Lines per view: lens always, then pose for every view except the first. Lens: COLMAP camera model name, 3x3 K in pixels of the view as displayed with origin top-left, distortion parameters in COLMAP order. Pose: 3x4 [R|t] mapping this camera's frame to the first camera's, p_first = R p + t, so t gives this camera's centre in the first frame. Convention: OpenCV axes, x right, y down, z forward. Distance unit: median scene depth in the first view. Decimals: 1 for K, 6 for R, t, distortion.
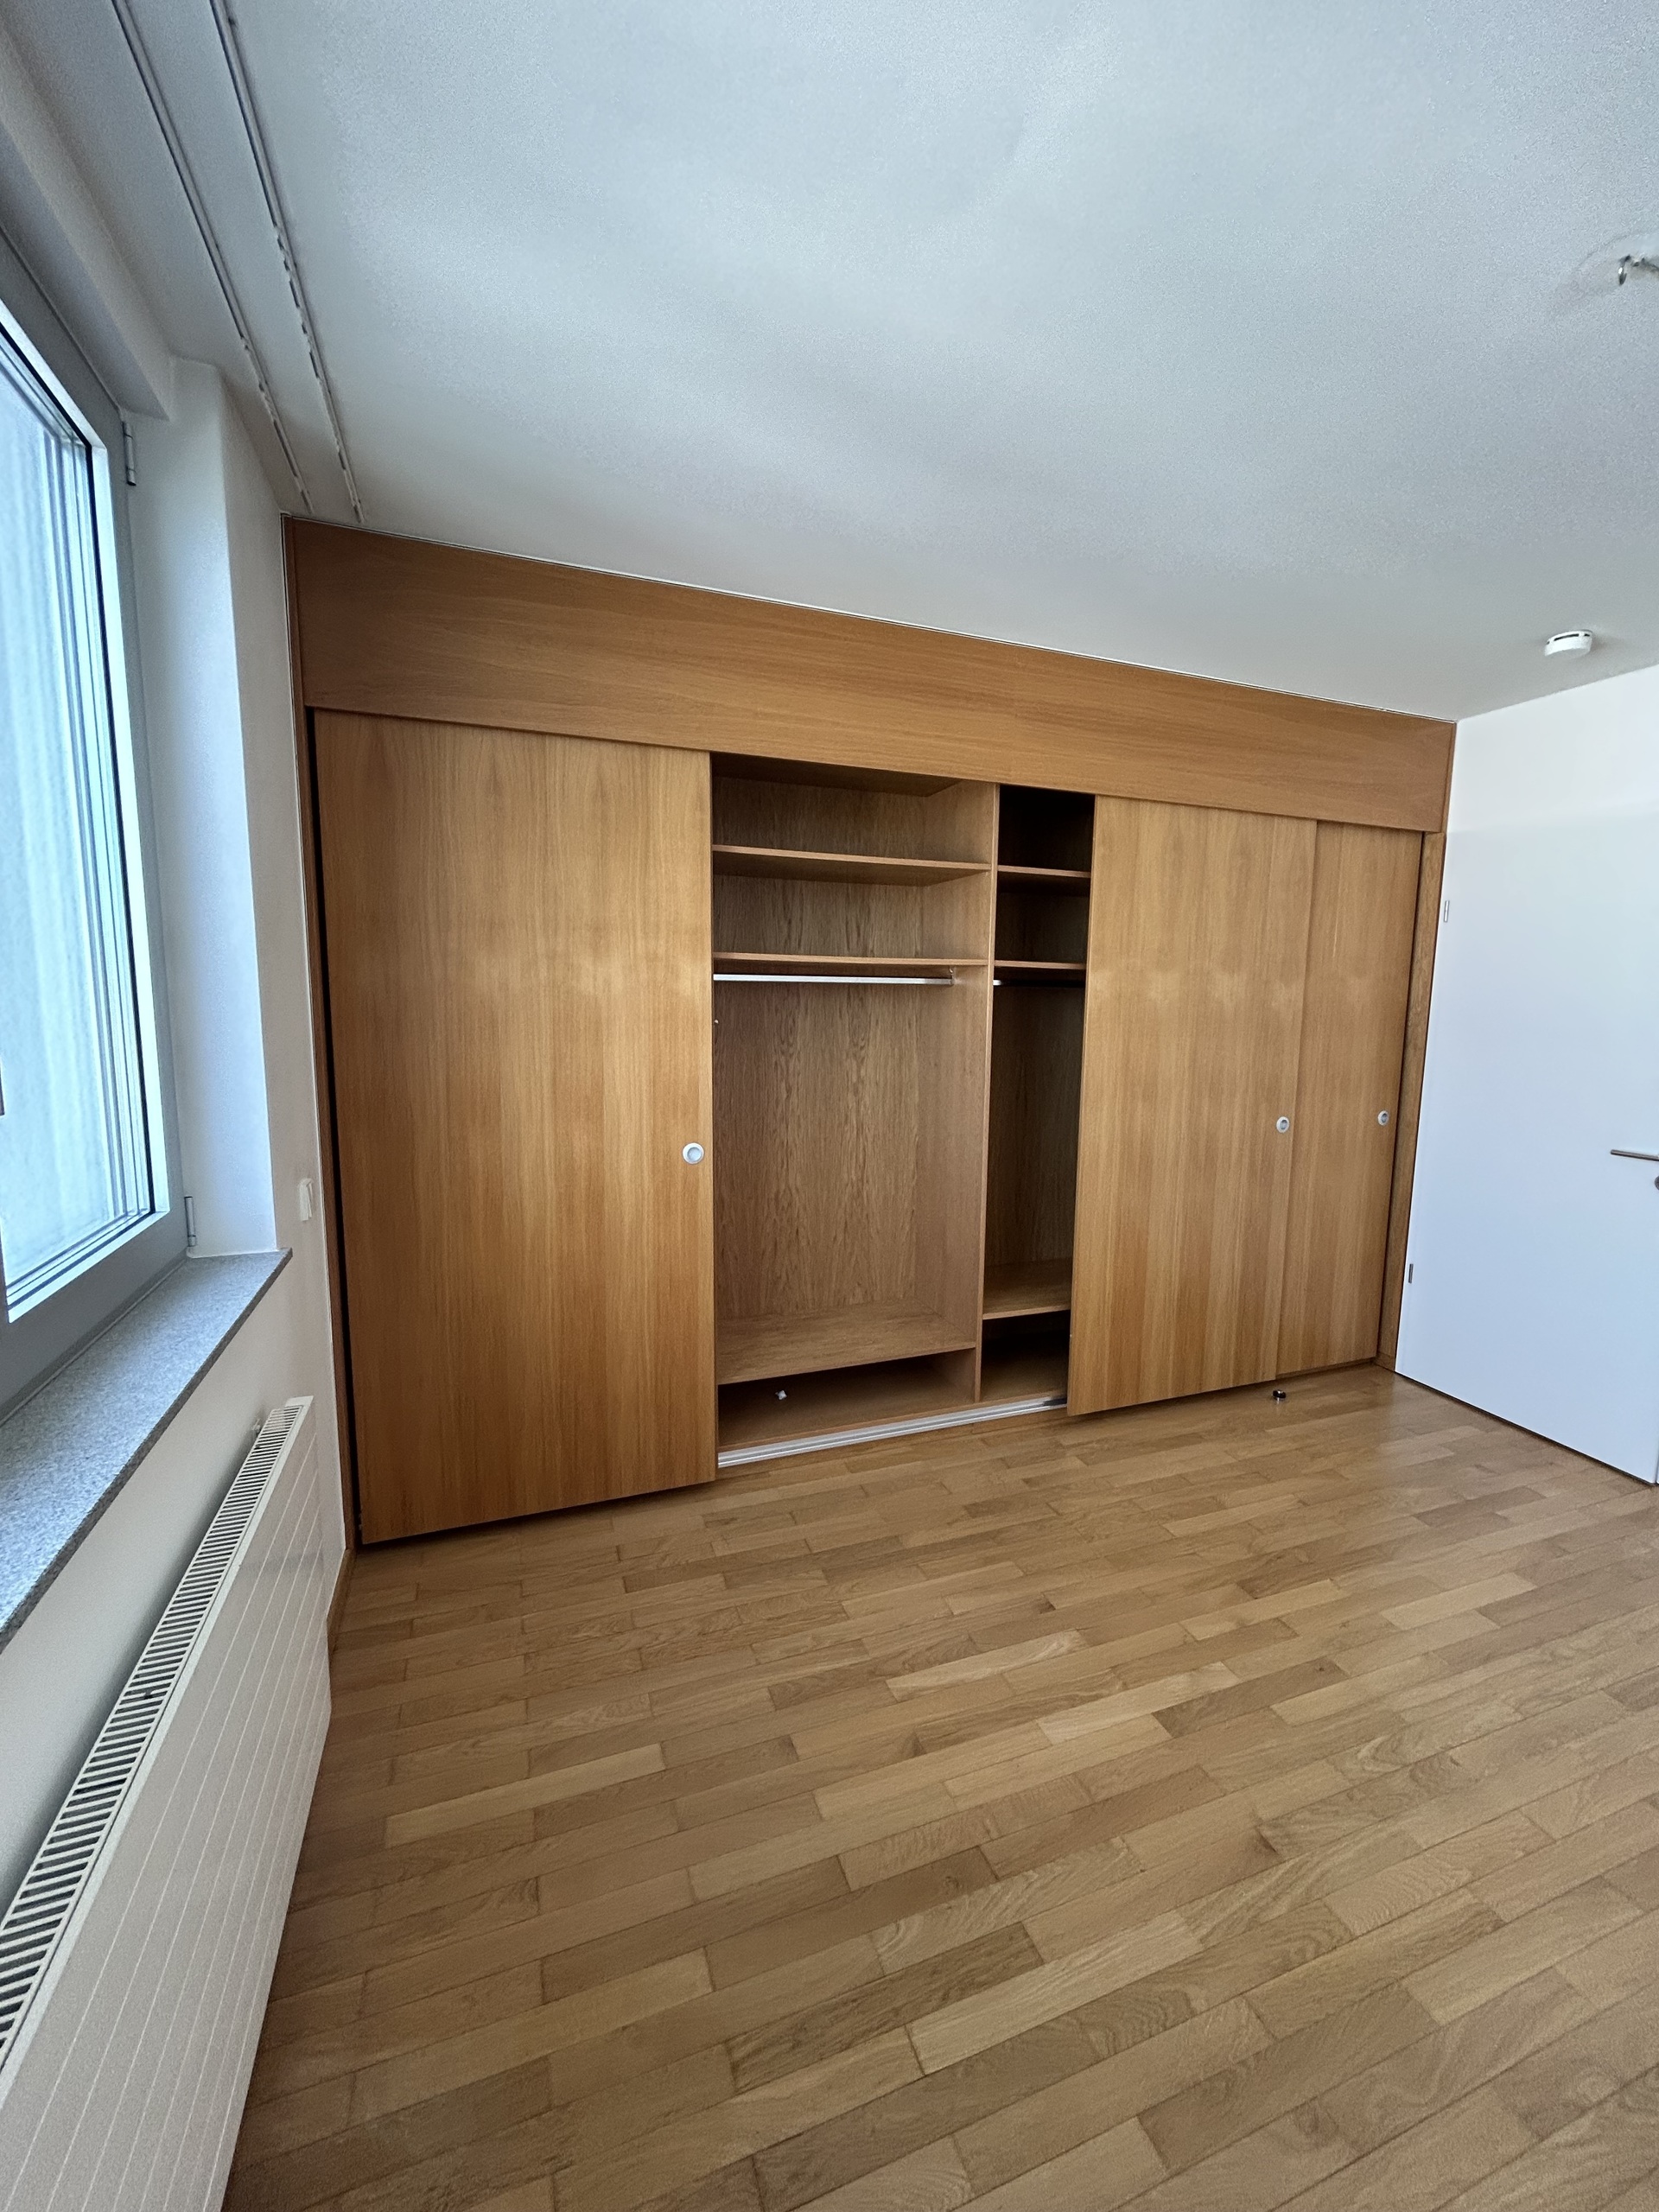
lens RADIAL K [[898.8, 0, 842.6], [0, 898.8, 1108.6], [0, 0, 1]] dist [-0.000543, 0.000141]
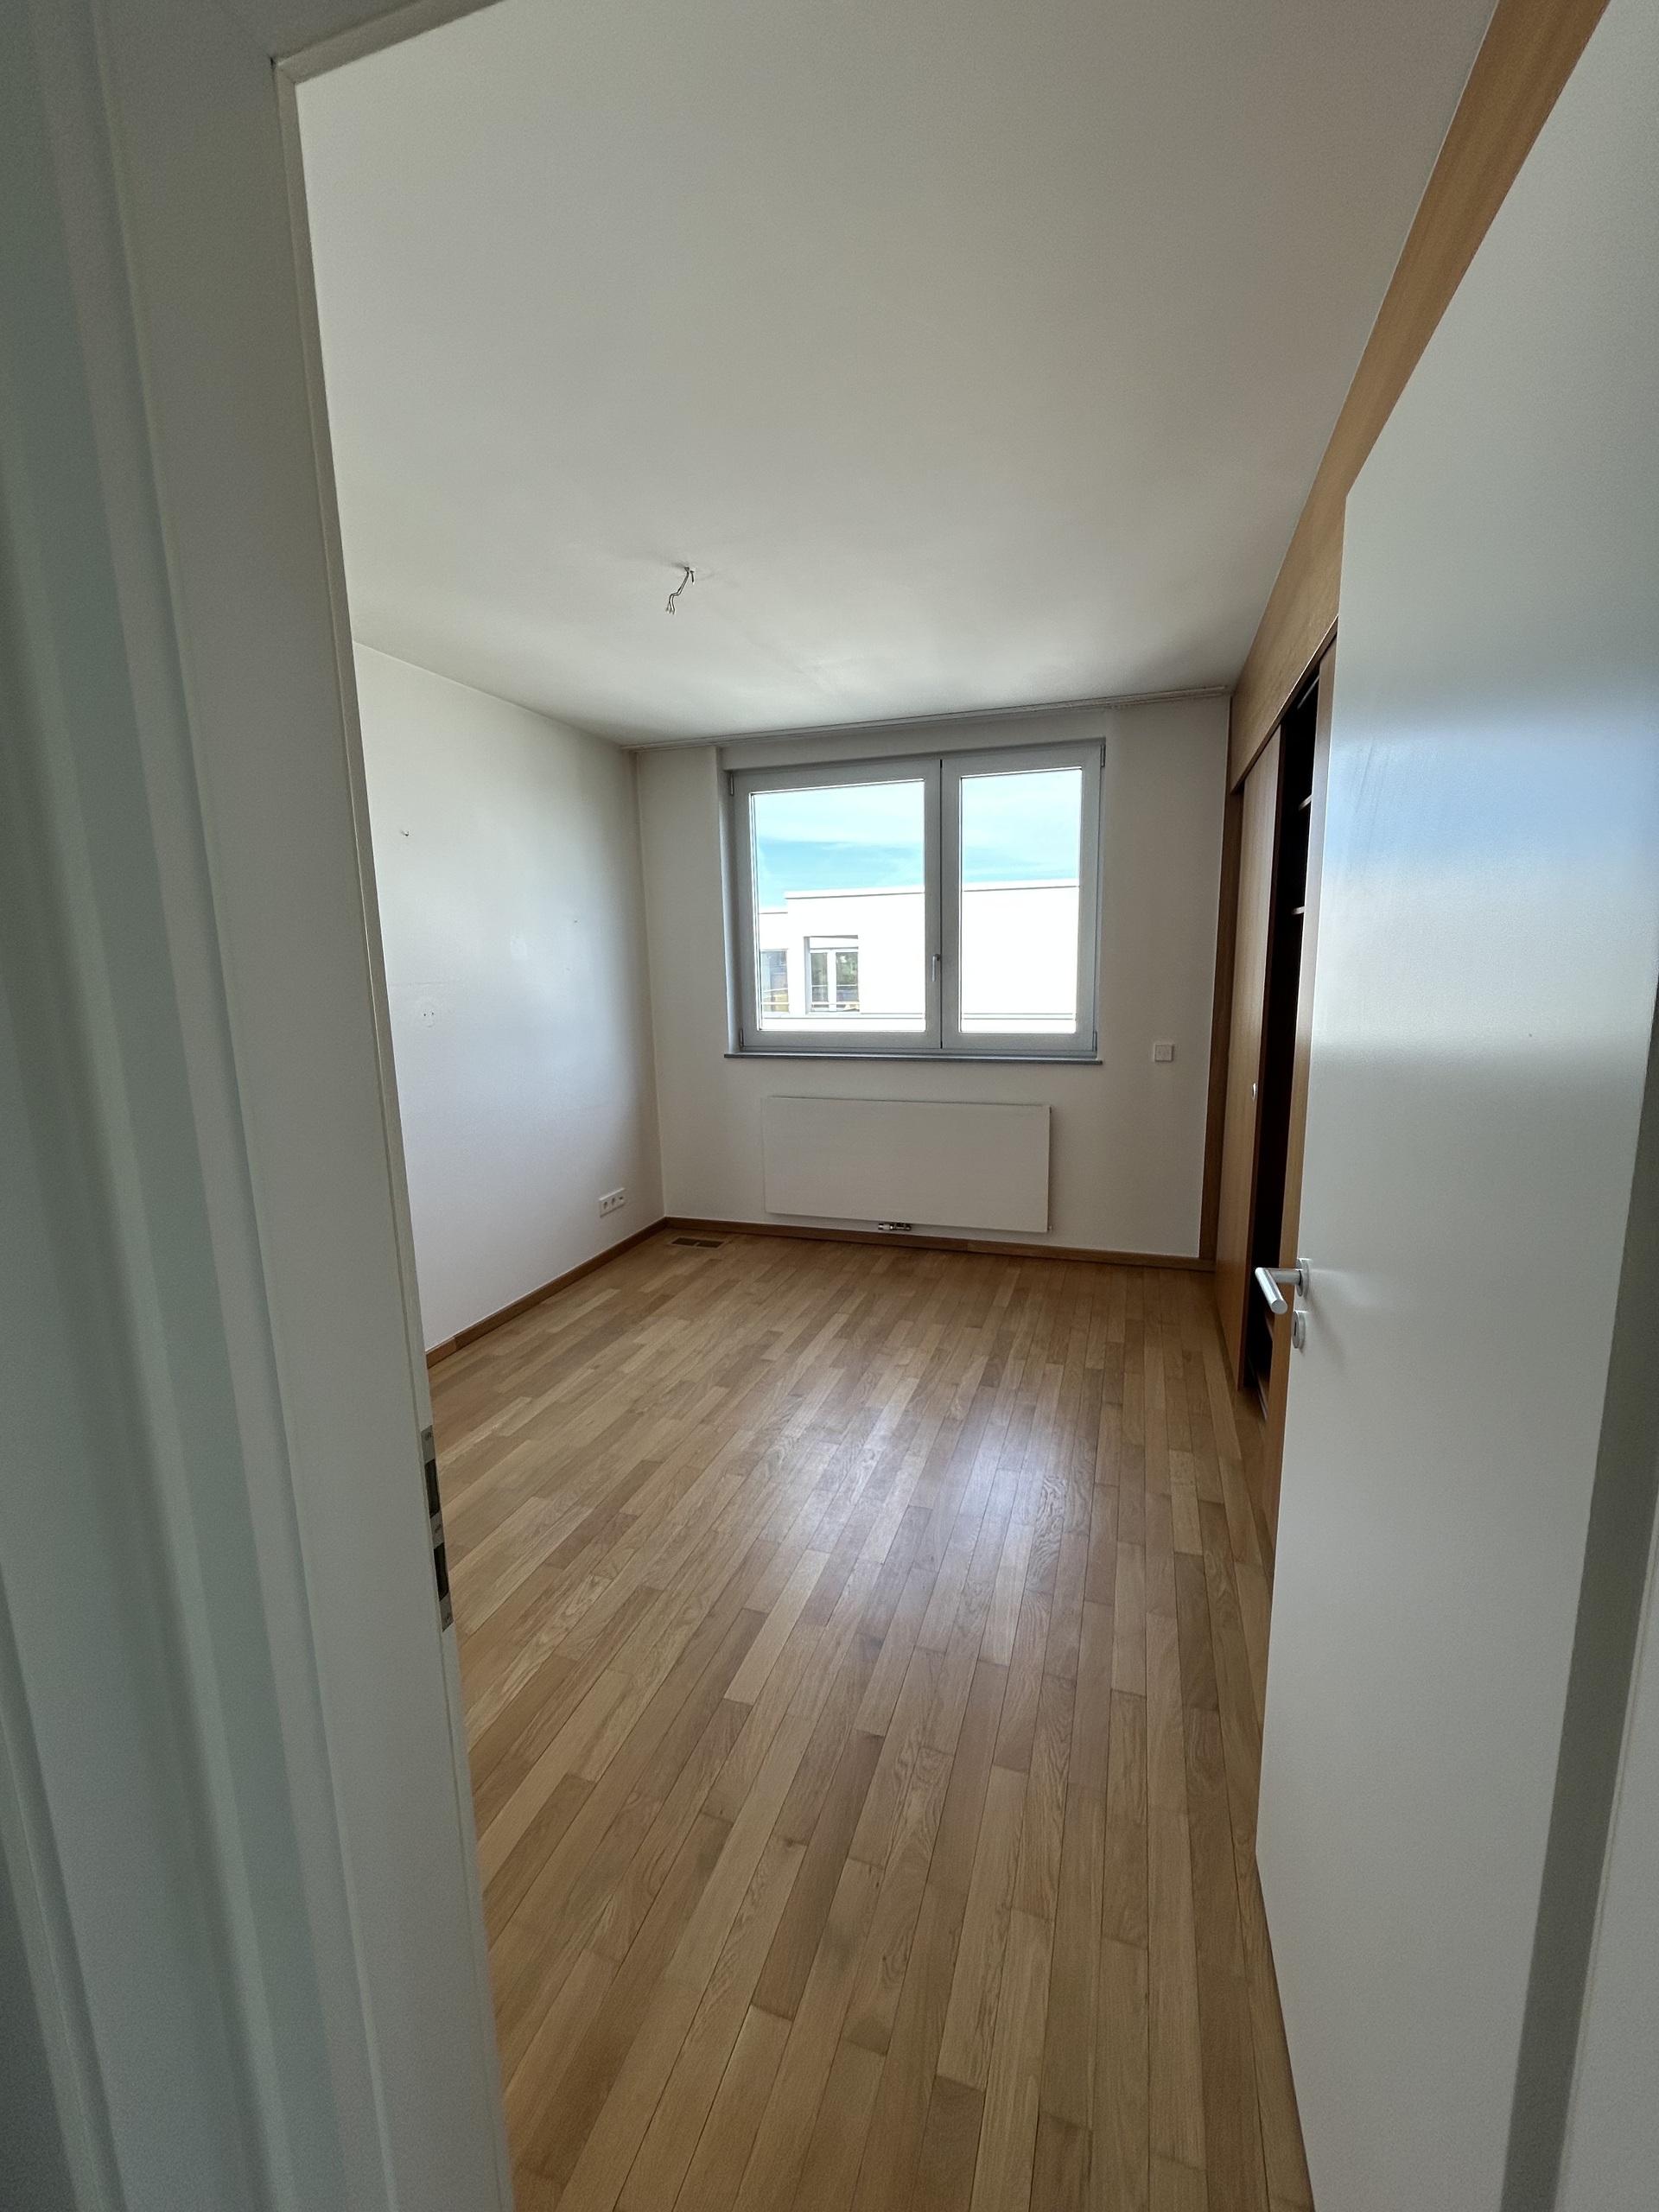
lens RADIAL K [[898.8, 0, 842.6], [0, 898.8, 1108.6], [0, 0, 1]] dist [-0.000543, 0.000141]
pose [[-0.628576, 0.131244, -0.766594, 1.320097], [-0.090774, 0.966543, 0.239908, -0.184823], [0.772432, 0.220387, -0.595632, 1.520083]]
